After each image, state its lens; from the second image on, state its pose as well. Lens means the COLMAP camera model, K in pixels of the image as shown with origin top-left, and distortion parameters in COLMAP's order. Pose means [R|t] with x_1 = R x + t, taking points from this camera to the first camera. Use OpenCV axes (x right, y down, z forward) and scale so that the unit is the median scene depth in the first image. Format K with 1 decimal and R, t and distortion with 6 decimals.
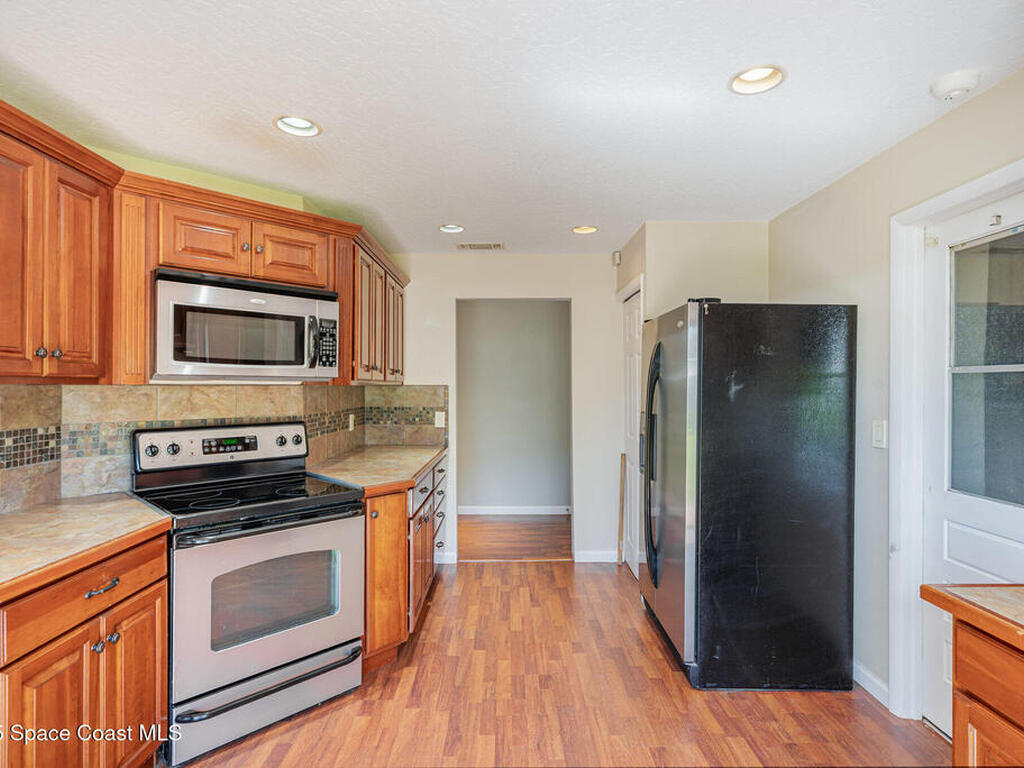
lens RADIAL K [[536.0, 0, 514.5], [0, 536.0, 383.8], [0, 0, 1]] dist [-0.003761, 0.000340]
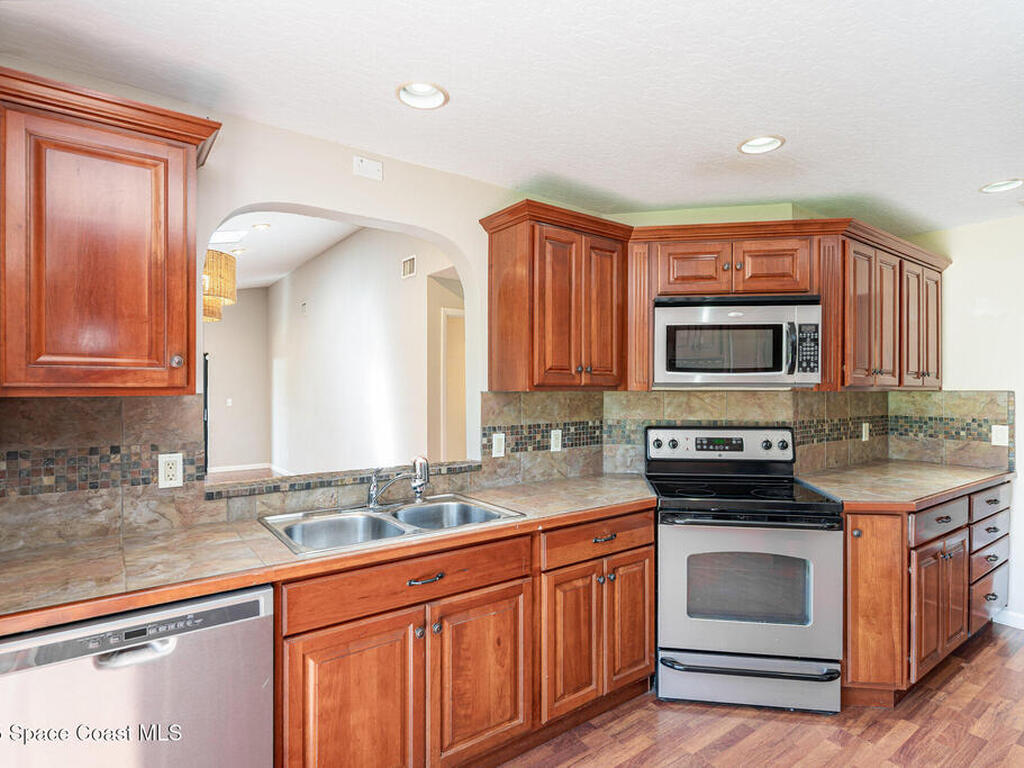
lens RADIAL K [[561.0, 0, 549.0], [0, 561.0, 388.6], [0, 0, 1]] dist [-0.000292, 0.000906]
pose [[0.604447, -0.001647, -0.796644, 0.197619], [0.002935, 0.999996, 0.000159, -0.004263], [0.796640, -0.002434, 0.604449, 0.004340]]
